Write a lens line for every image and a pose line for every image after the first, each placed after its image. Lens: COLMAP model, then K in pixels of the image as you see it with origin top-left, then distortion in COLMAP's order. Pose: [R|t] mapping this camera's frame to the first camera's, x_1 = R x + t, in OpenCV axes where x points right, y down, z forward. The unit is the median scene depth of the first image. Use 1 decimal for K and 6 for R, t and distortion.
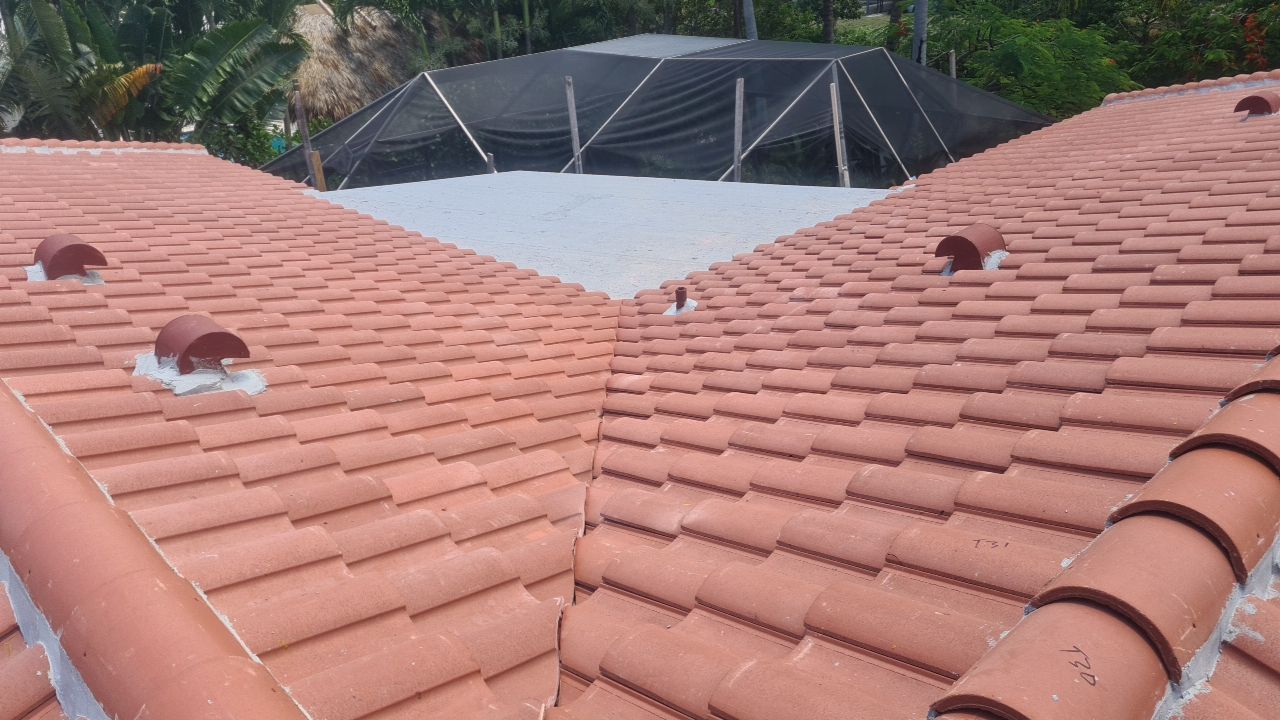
lens RADIAL K [[959.9, 0, 626.6], [0, 959.9, 346.3], [0, 0, 1]] dist [0.059978, -0.046314]
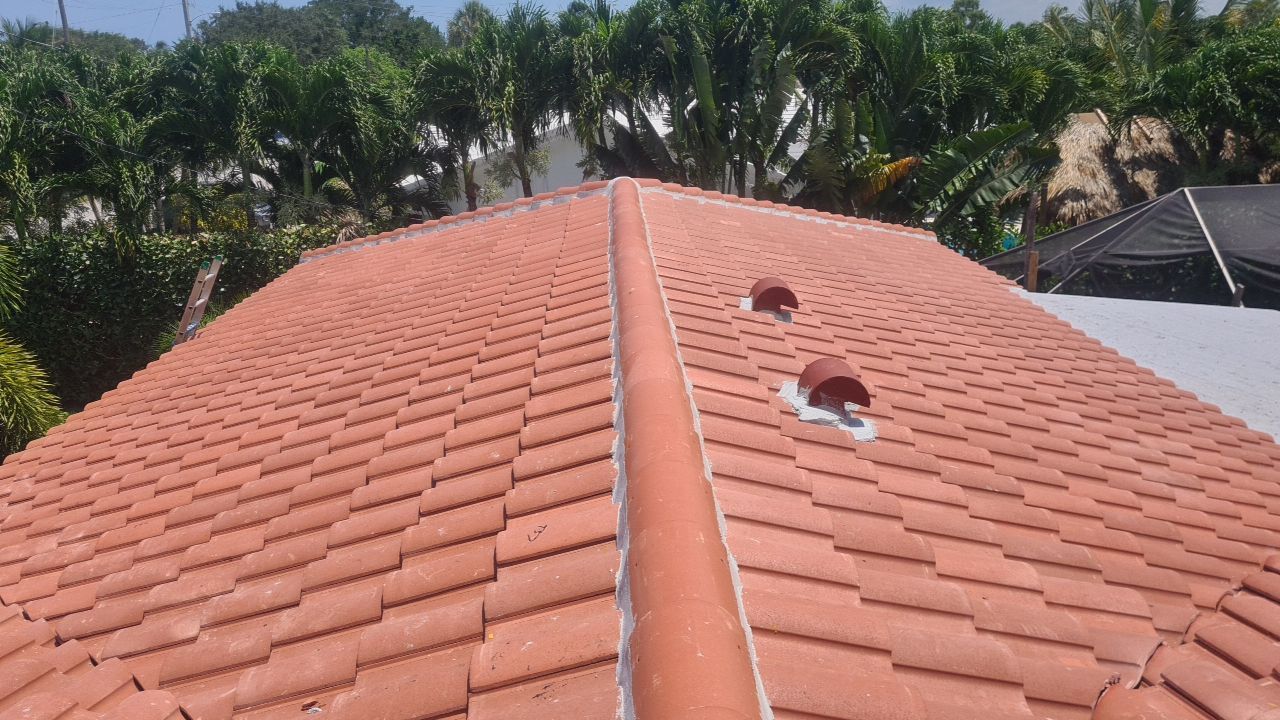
lens RADIAL K [[959.9, 0, 630.5], [0, 959.9, 348.0], [0, 0, 1]] dist [0.059978, -0.046314]
pose [[0.737260, 0.218557, -0.639281, 0.031924], [-0.280836, 0.959746, 0.004239, 0.005991], [0.614474, 0.176408, 0.768962, -0.006063]]
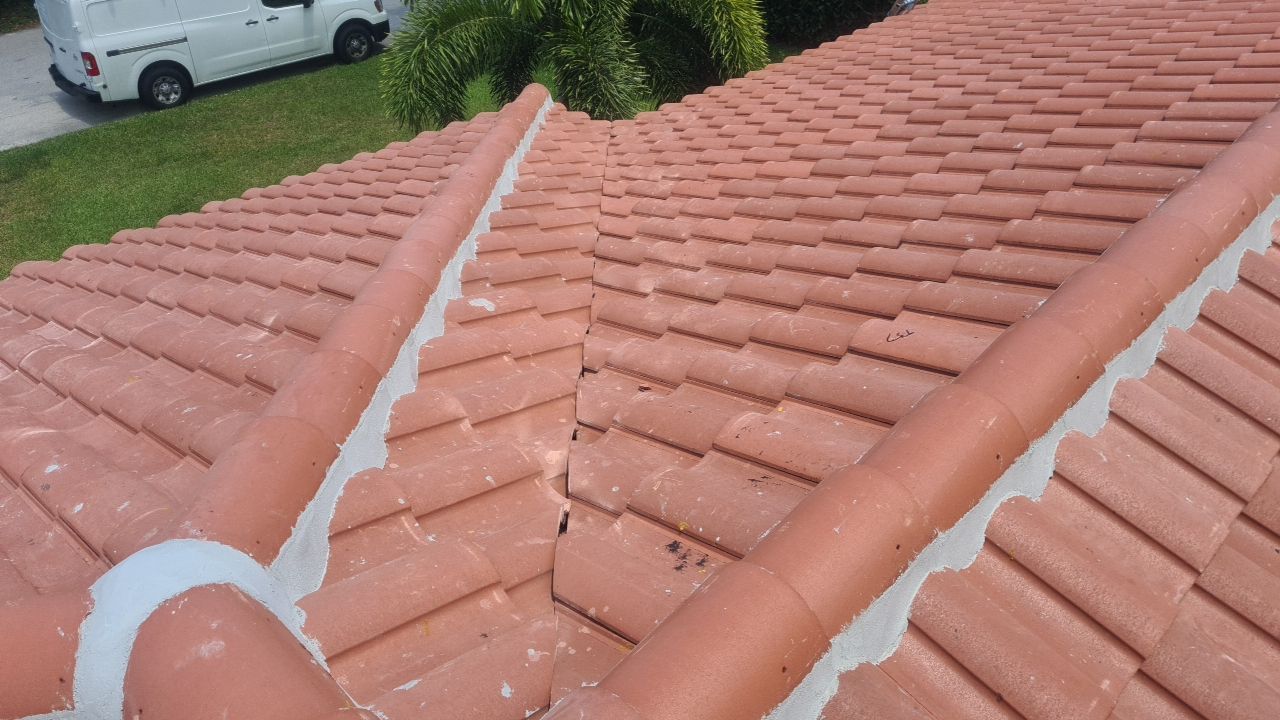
lens RADIAL K [[959.9, 0, 643.6], [0, 959.9, 339.9], [0, 0, 1]] dist [0.059978, -0.046314]
pose [[0.041348, 0.593437, -0.803818, 0.051026], [-0.404164, 0.745682, 0.529726, -0.039350], [0.913751, 0.302971, 0.270679, 0.062344]]
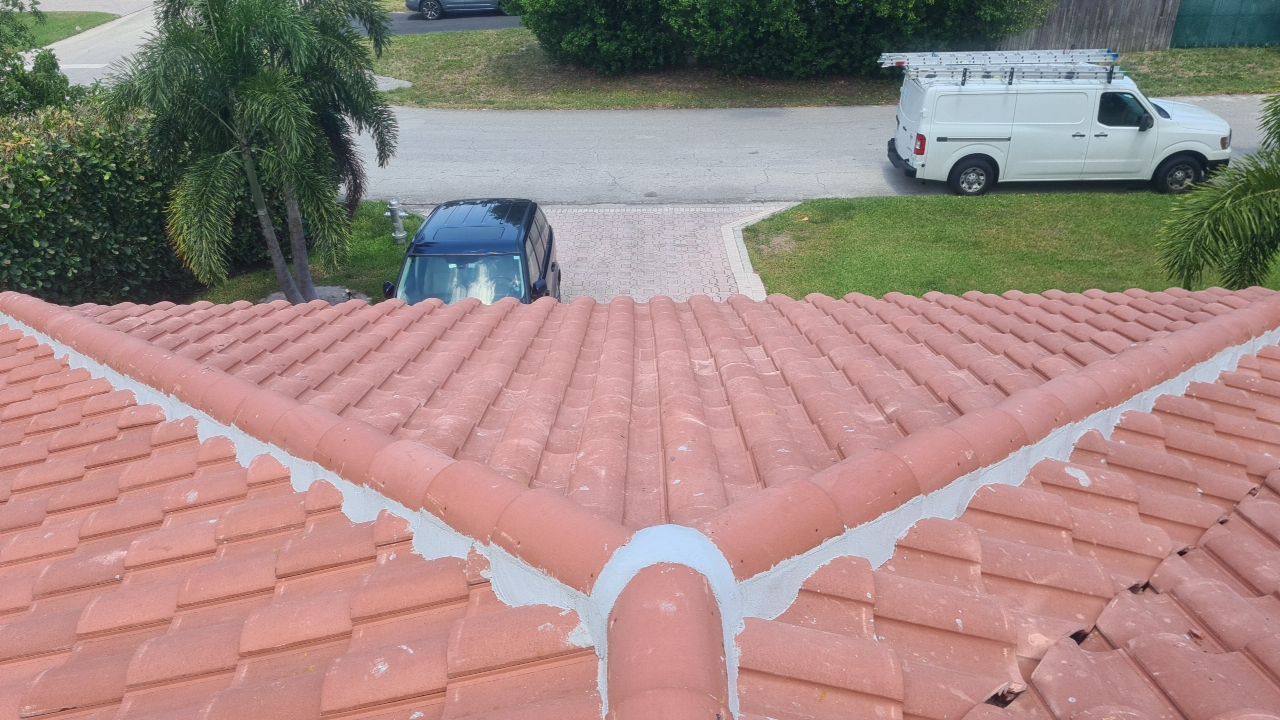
lens RADIAL K [[959.9, 0, 636.6], [0, 959.9, 358.2], [0, 0, 1]] dist [0.059978, -0.046314]
pose [[-0.701811, 0.393279, -0.593964, 0.062868], [-0.244081, 0.650568, 0.719156, -0.077892], [0.669243, 0.649687, -0.360584, 0.089105]]
